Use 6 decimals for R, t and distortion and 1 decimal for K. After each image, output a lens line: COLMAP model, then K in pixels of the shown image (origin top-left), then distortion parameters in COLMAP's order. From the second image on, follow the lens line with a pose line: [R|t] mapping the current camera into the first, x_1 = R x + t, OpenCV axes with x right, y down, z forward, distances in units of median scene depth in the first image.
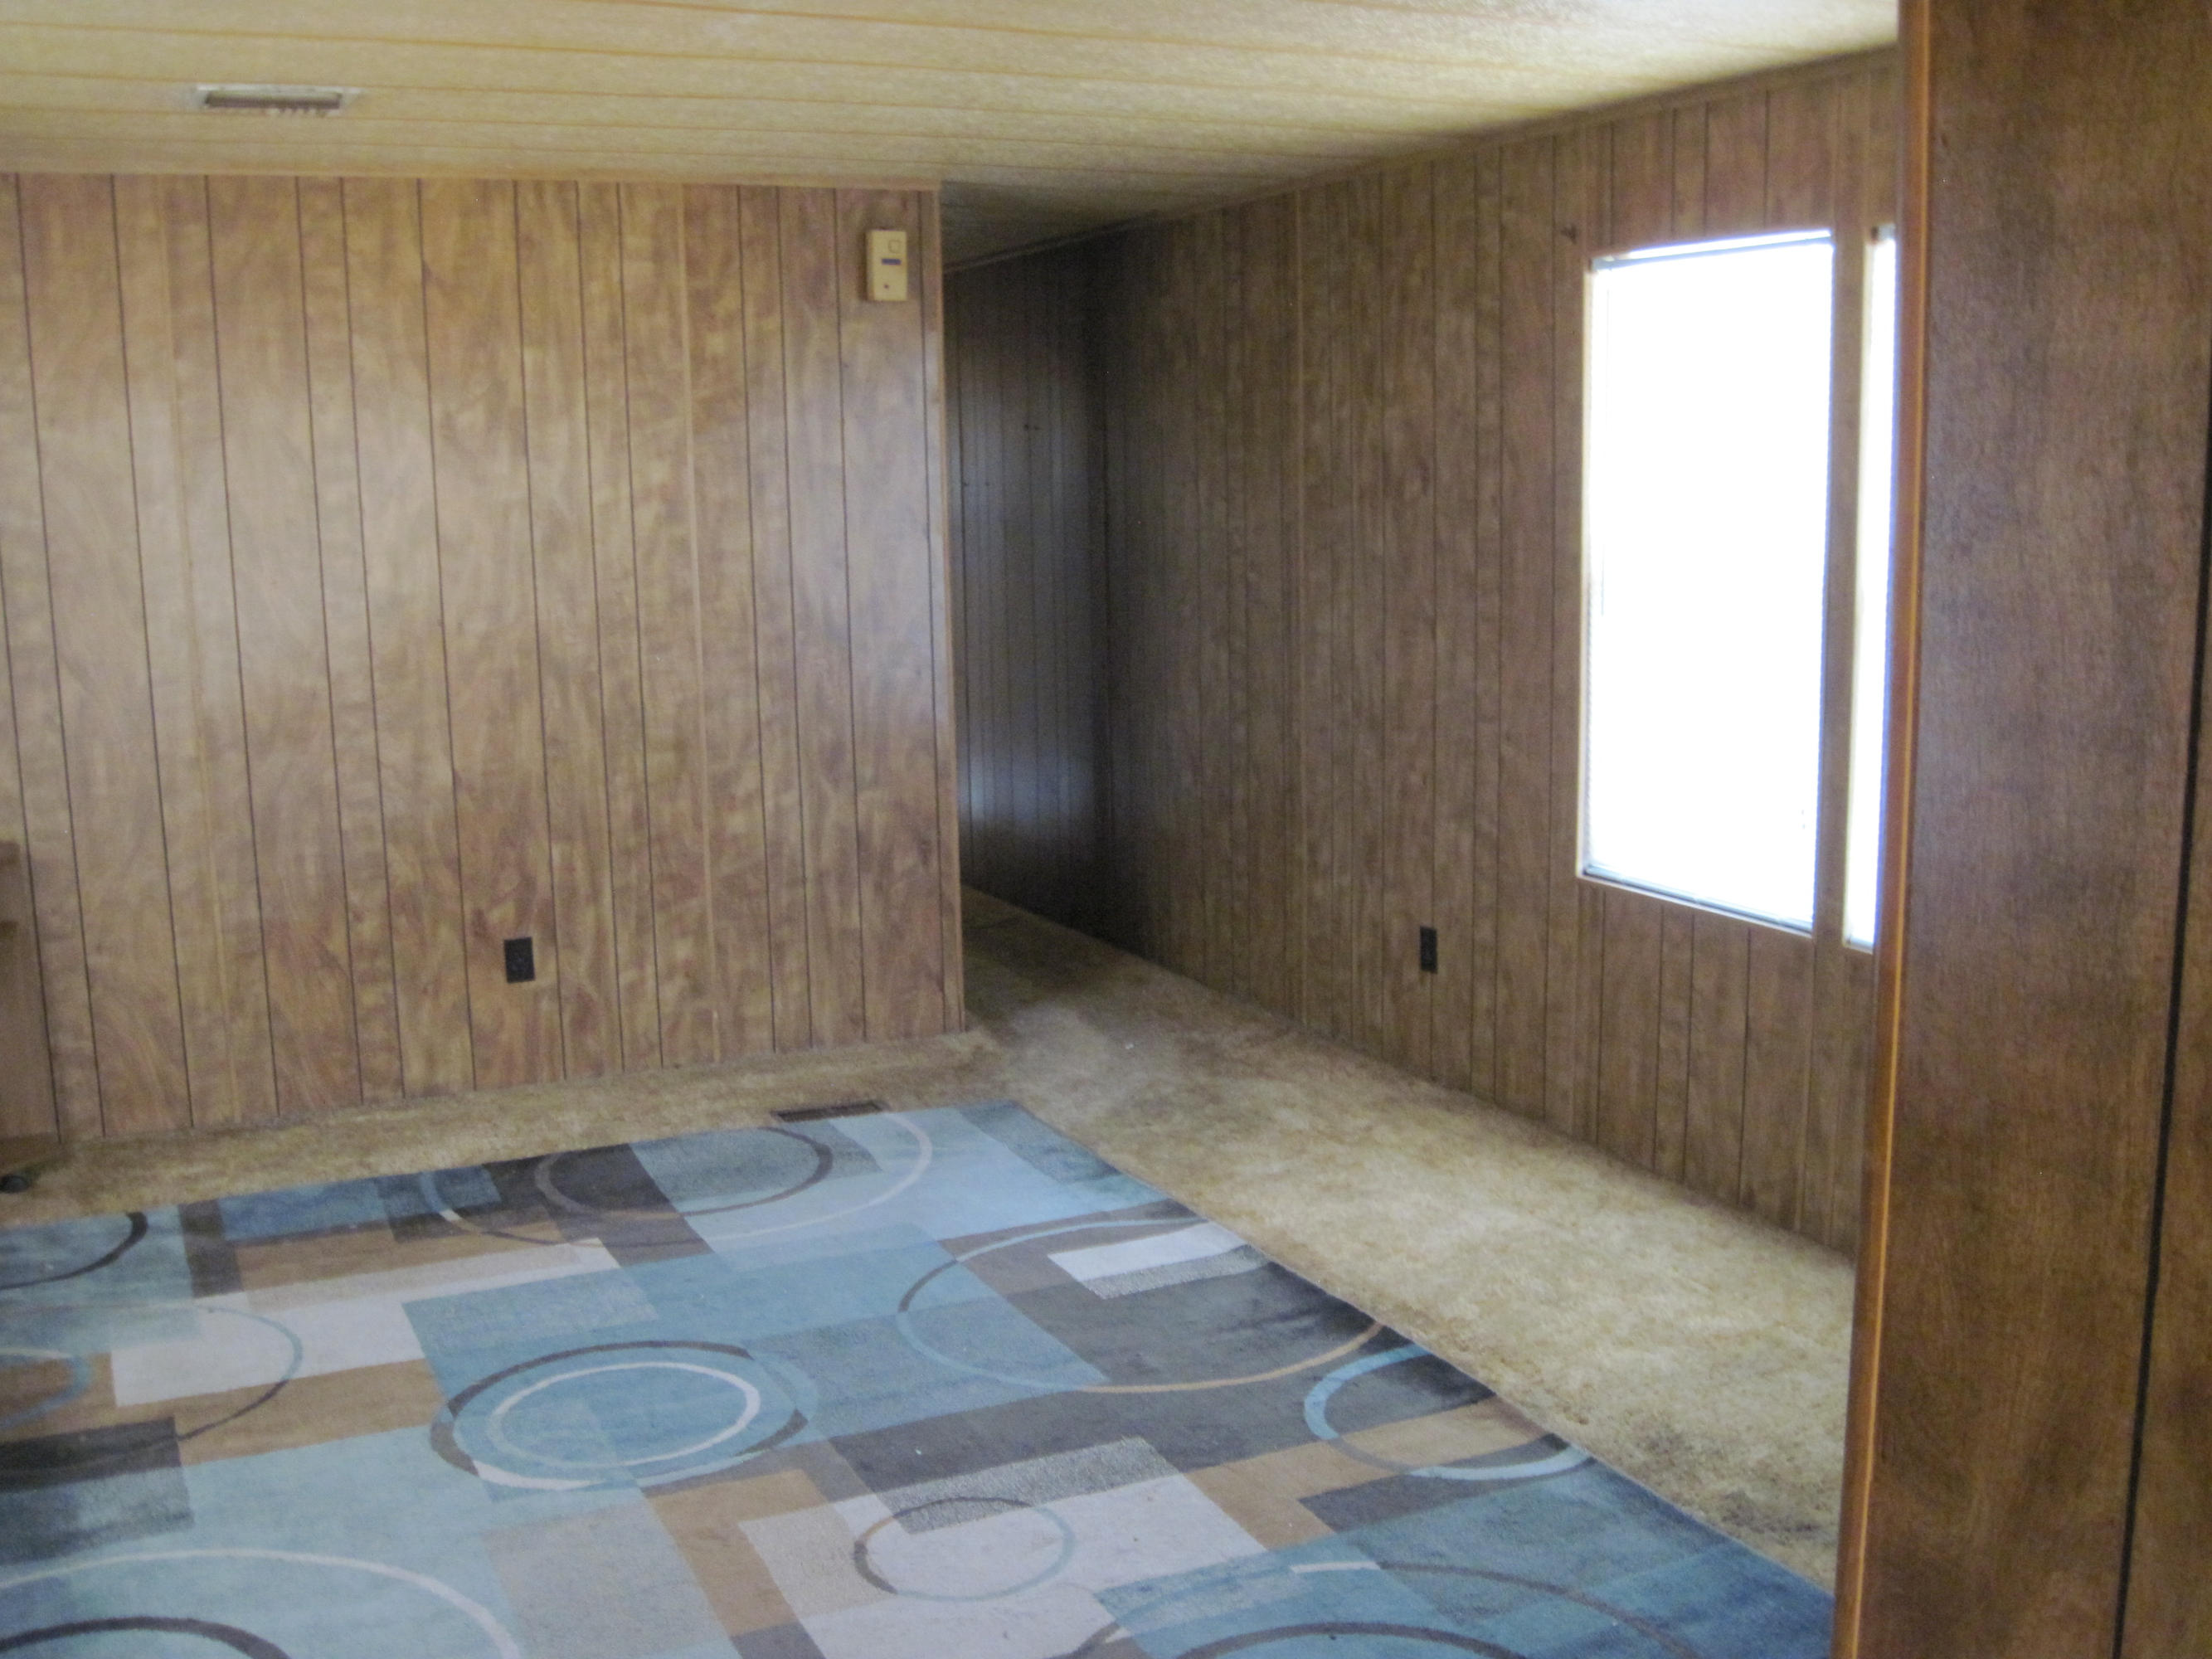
lens RADIAL K [[2272.3, 0, 1145.2], [0, 2272.3, 872.3], [0, 0, 1]] dist [-0.123518, 0.050460]
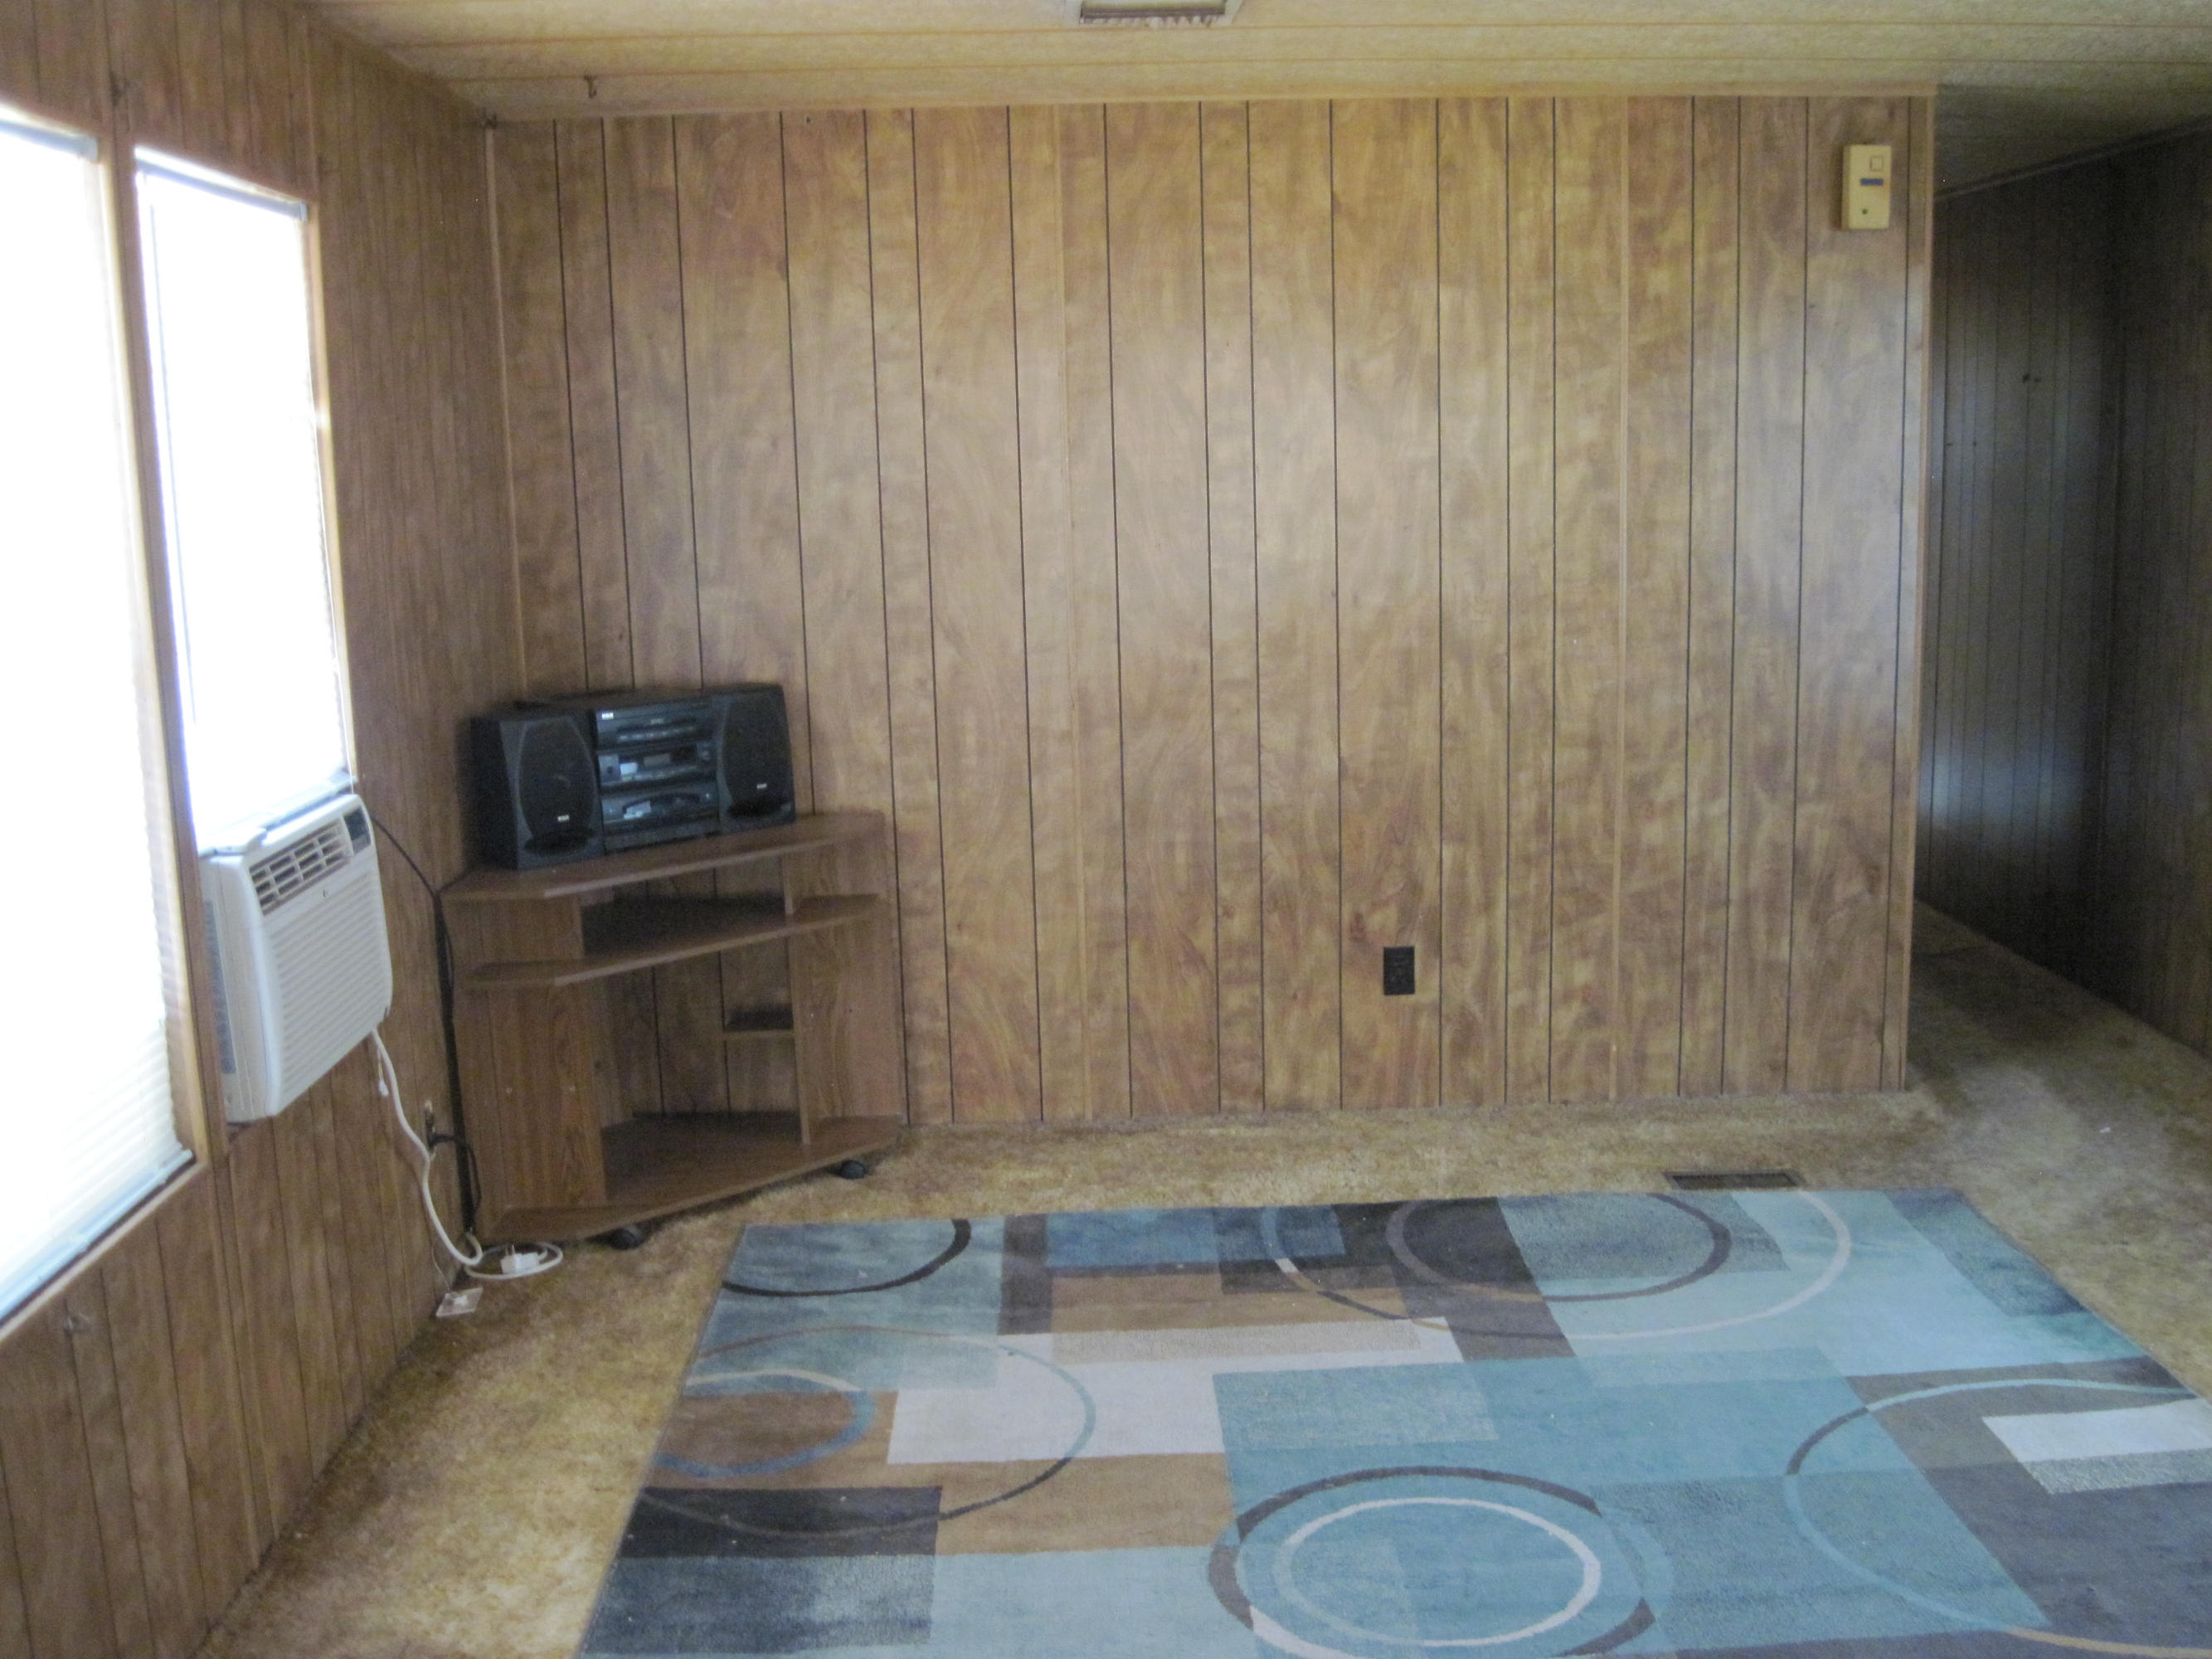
lens RADIAL K [[2272.3, 0, 1145.2], [0, 2272.3, 872.3], [0, 0, 1]] dist [-0.123518, 0.050460]
pose [[0.913853, 0.071718, -0.399661, -0.011669], [-0.062847, 0.997400, 0.035276, -0.027652], [0.401151, -0.007120, 0.915984, 0.136131]]
